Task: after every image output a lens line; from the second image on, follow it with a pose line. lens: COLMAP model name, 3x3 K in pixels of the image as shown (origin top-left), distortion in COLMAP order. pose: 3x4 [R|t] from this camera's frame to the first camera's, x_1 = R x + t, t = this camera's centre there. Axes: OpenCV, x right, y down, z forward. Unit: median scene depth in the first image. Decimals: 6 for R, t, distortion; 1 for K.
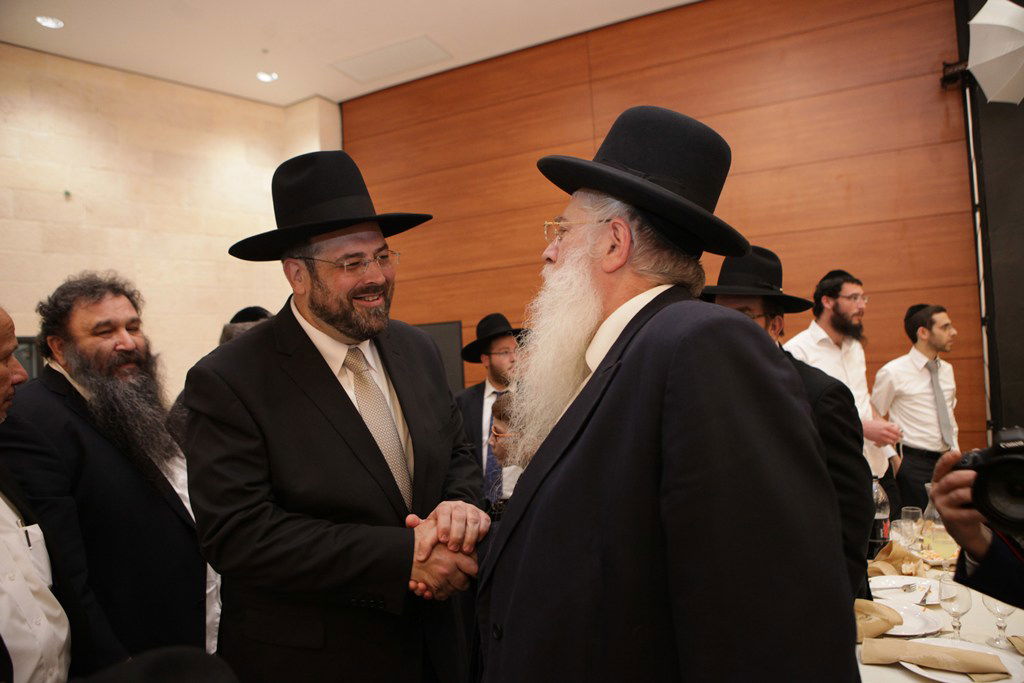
lens RADIAL K [[704.8, 0, 512.0], [0, 704.8, 341.5], [0, 0, 1]] dist [-0.103186, 0.075596]
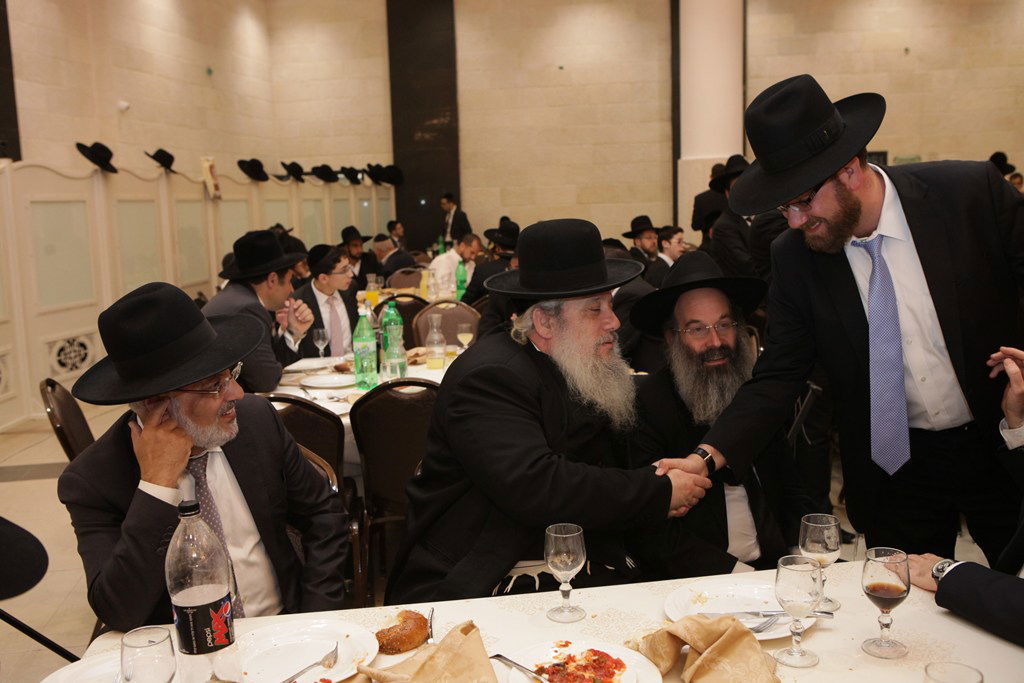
lens RADIAL K [[998.1, 0, 512.0], [0, 998.1, 341.5], [0, 0, 1]] dist [-0.086844, 0.160341]
pose [[0.591037, 0.150113, -0.792554, 0.586075], [0.029278, 0.977892, 0.207050, -0.071495], [0.806113, -0.145578, 0.573575, -0.934718]]
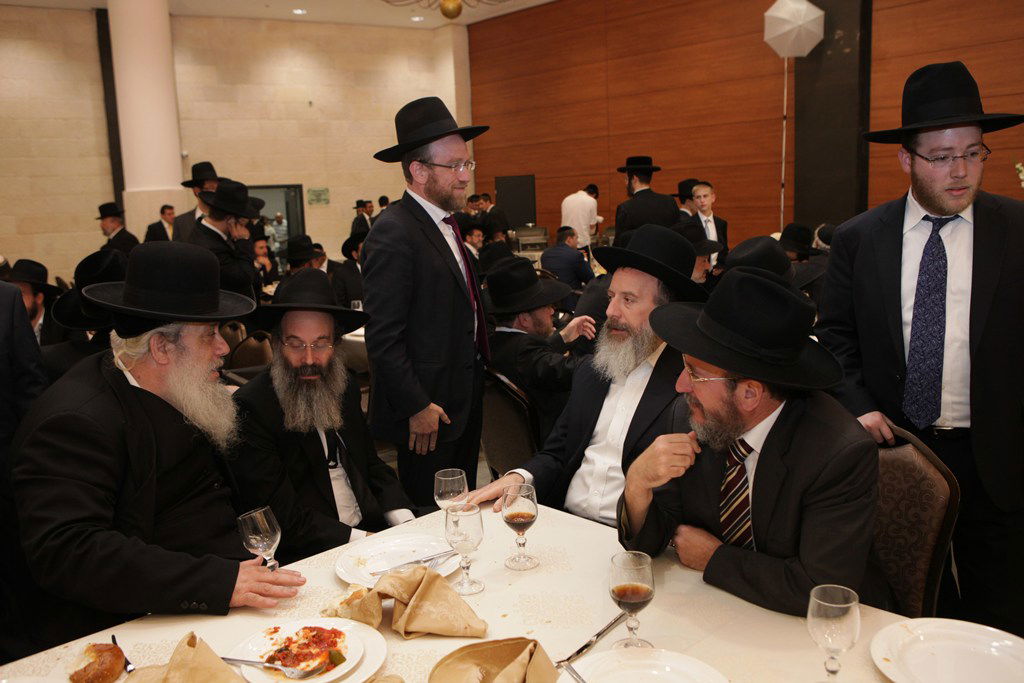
lens RADIAL K [[842.9, 0, 512.0], [0, 842.9, 341.5], [0, 0, 1]] dist [-0.099446, 0.124114]
pose [[0.950117, 0.066012, -0.304829, 0.539556], [-0.000228, 0.977493, 0.210969, -0.067973], [0.311894, -0.200376, 0.928747, -0.958276]]
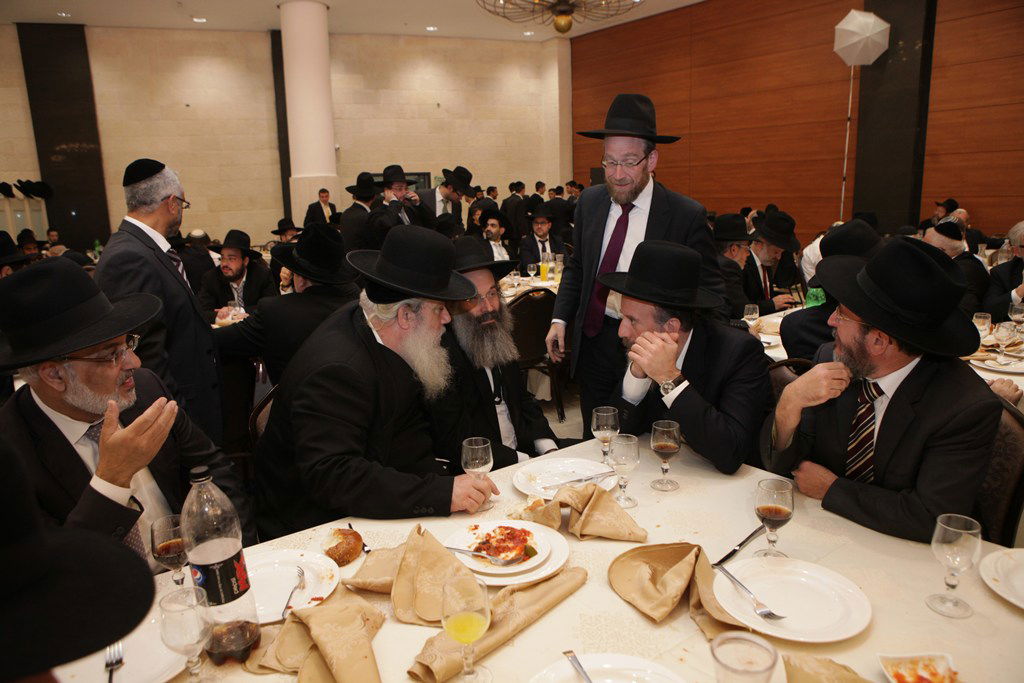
lens RADIAL K [[704.8, 0, 512.0], [0, 704.8, 341.5], [0, 0, 1]] dist [-0.103186, 0.075596]
pose [[0.906427, 0.112882, -0.406998, 0.520114], [-0.004019, 0.965885, 0.258939, -0.066939], [0.422343, -0.233073, 0.875959, -0.970754]]
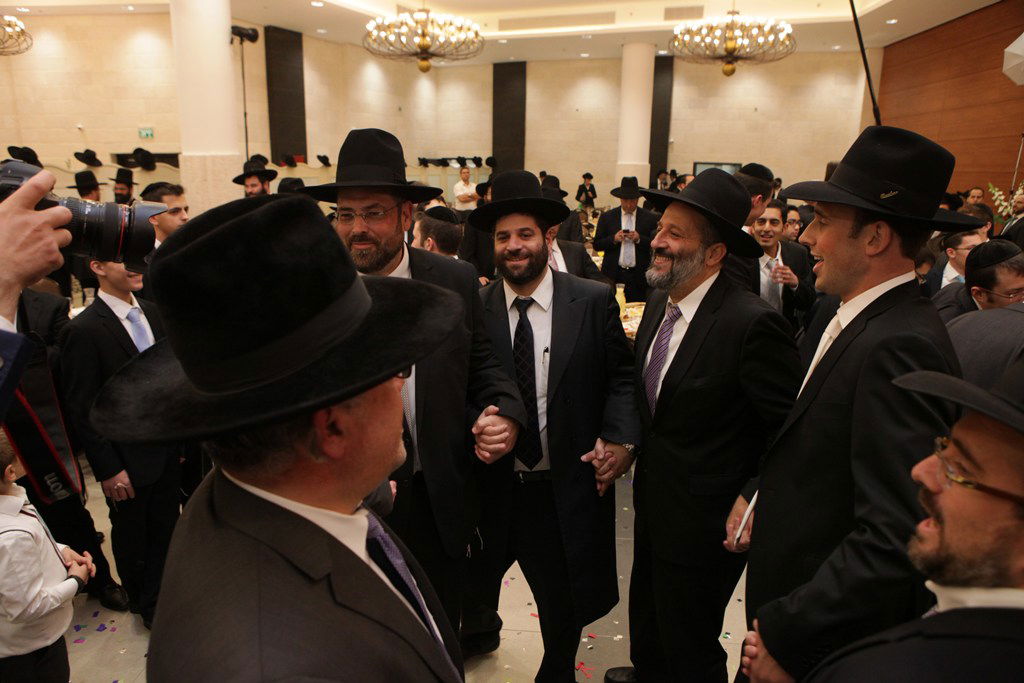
lens RADIAL K [[704.8, 0, 512.0], [0, 704.8, 341.5], [0, 0, 1]] dist [-0.103186, 0.075596]
pose [[0.379258, 0.285197, -0.880242, 1.595337], [-0.001946, 0.951557, 0.307465, -0.179617], [0.925289, -0.114895, 0.361441, -0.938369]]
